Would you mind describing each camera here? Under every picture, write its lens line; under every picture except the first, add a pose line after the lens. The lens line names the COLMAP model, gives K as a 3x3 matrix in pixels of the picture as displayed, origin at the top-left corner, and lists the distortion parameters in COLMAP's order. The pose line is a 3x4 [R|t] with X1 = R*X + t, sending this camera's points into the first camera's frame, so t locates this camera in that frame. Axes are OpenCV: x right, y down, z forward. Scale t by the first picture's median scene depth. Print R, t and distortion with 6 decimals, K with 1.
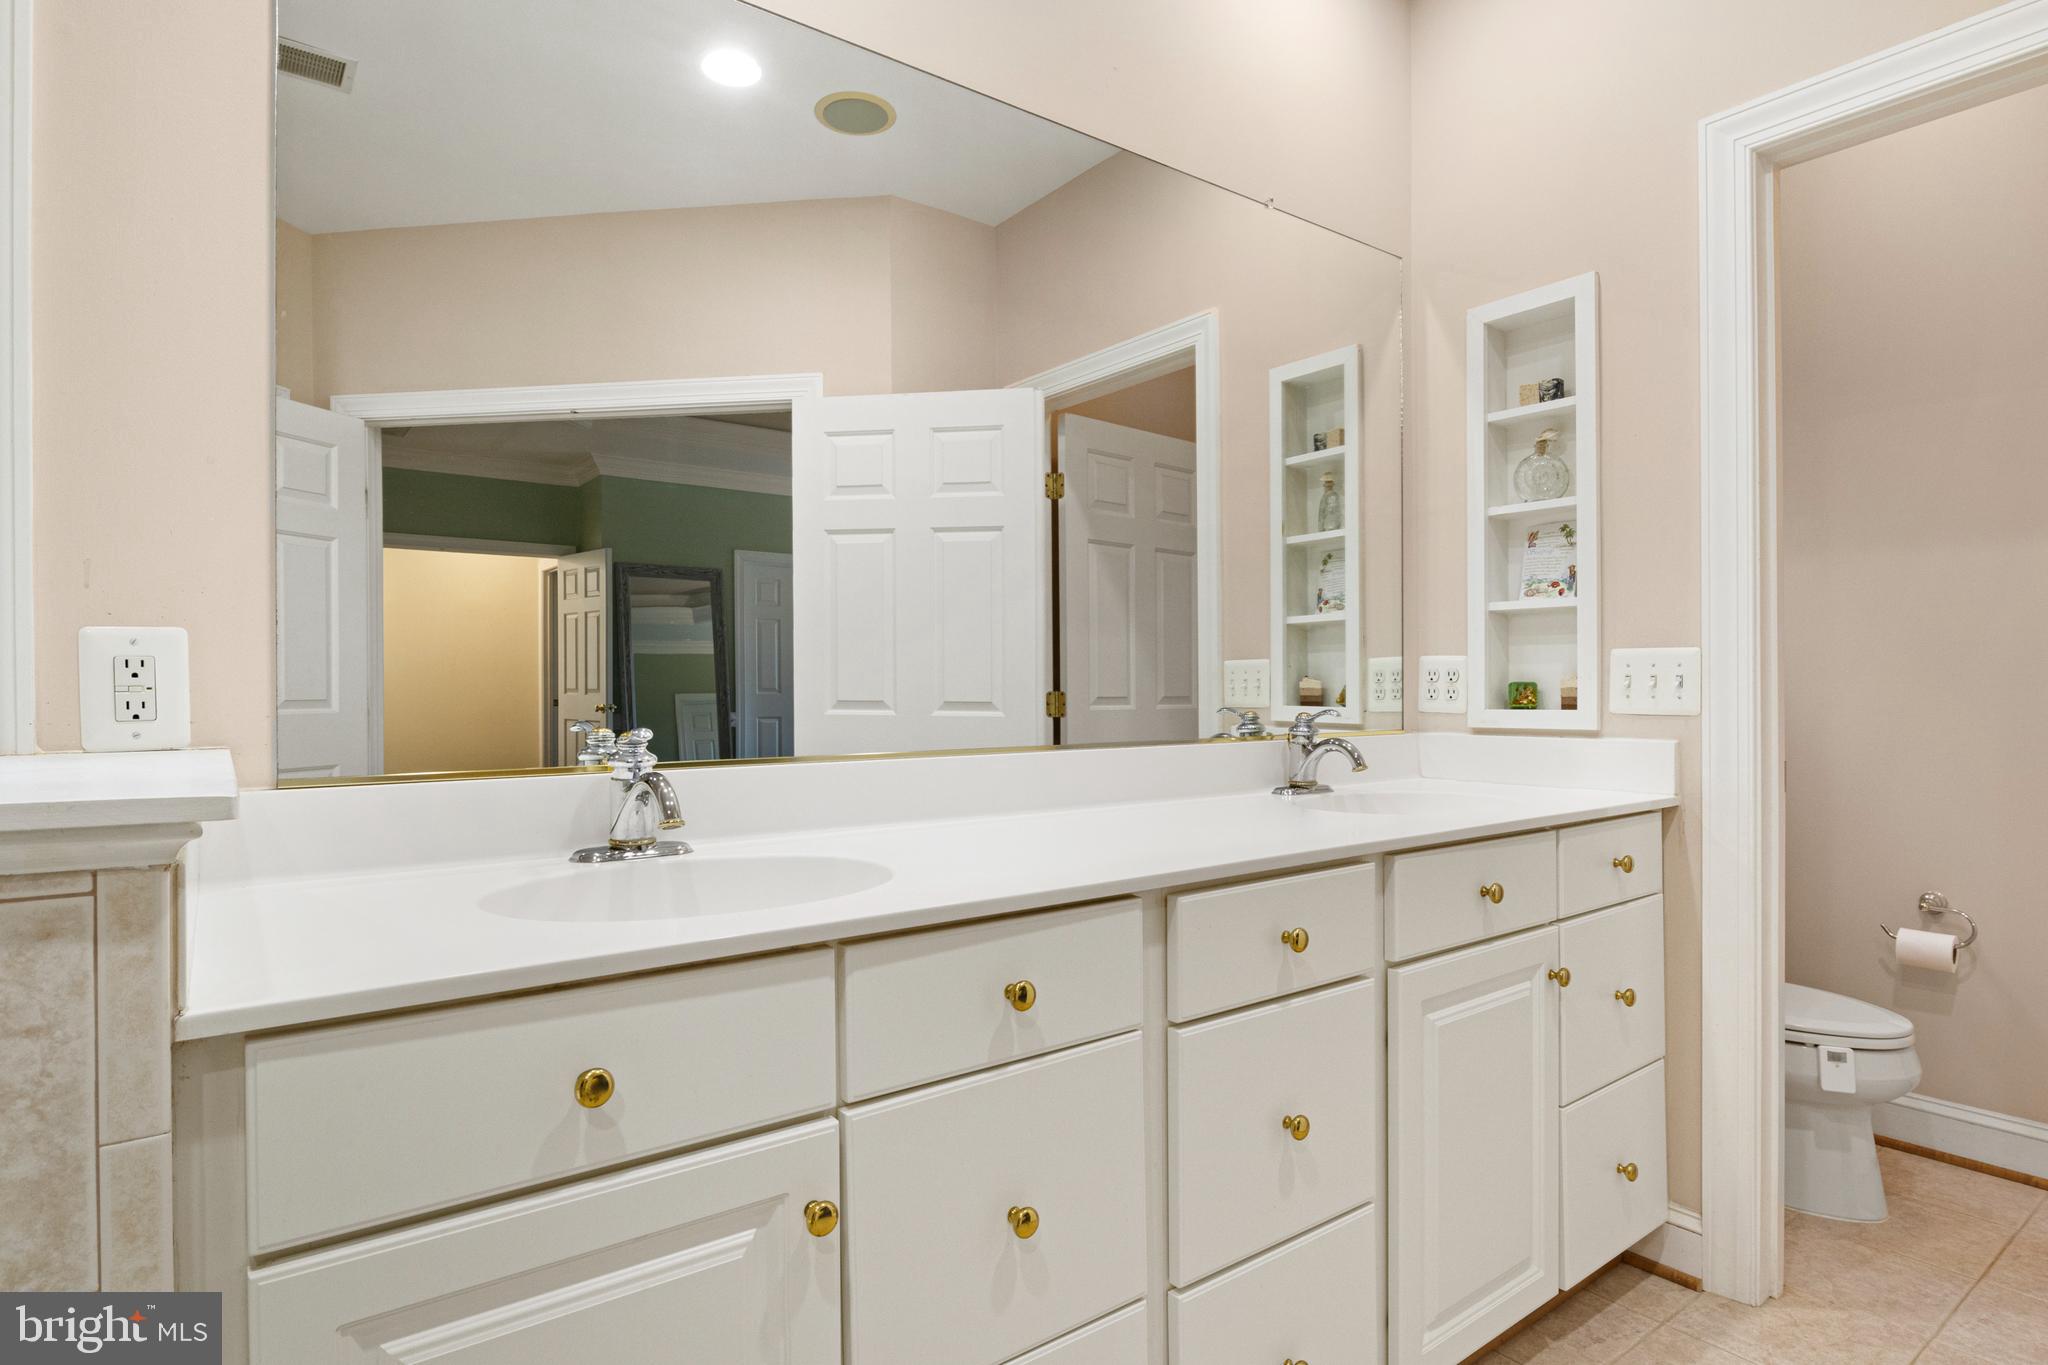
lens RADIAL K [[1099.9, 0, 1025.8], [0, 1099.9, 693.3], [0, 0, 1]] dist [-0.001657, 0.000796]
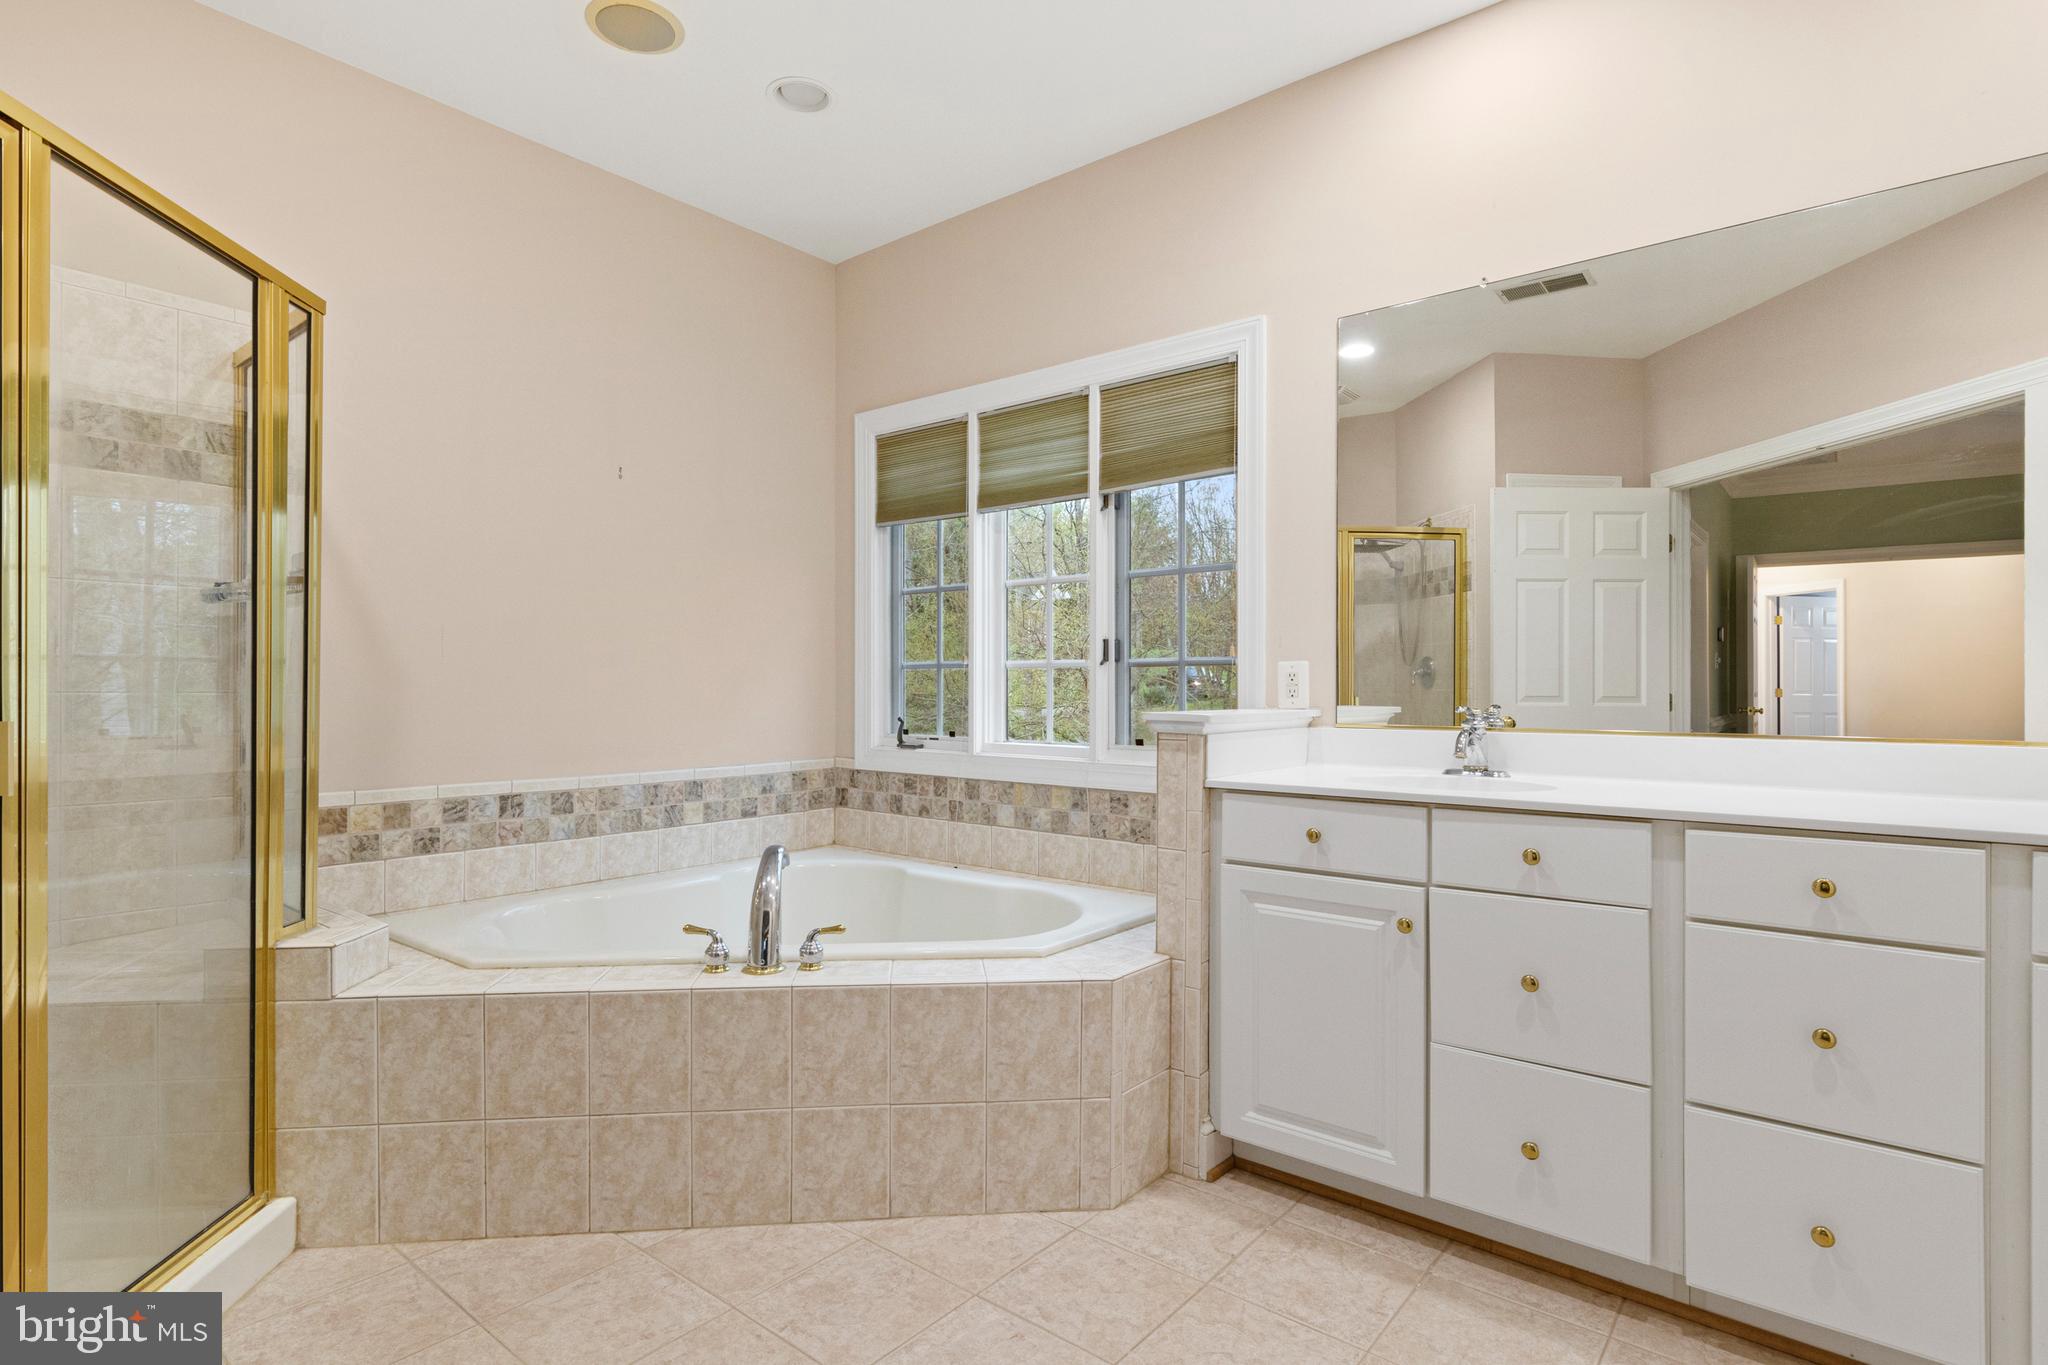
lens RADIAL K [[1025.5, 0, 1024.9], [0, 1025.5, 682.8], [0, 0, 1]] dist [0.001761, 0.000144]
pose [[0.234618, -0.002845, -0.972083, 1.456917], [-0.009339, 0.999943, -0.005181, 0.009796], [0.972043, 0.010294, 0.234578, -0.196765]]
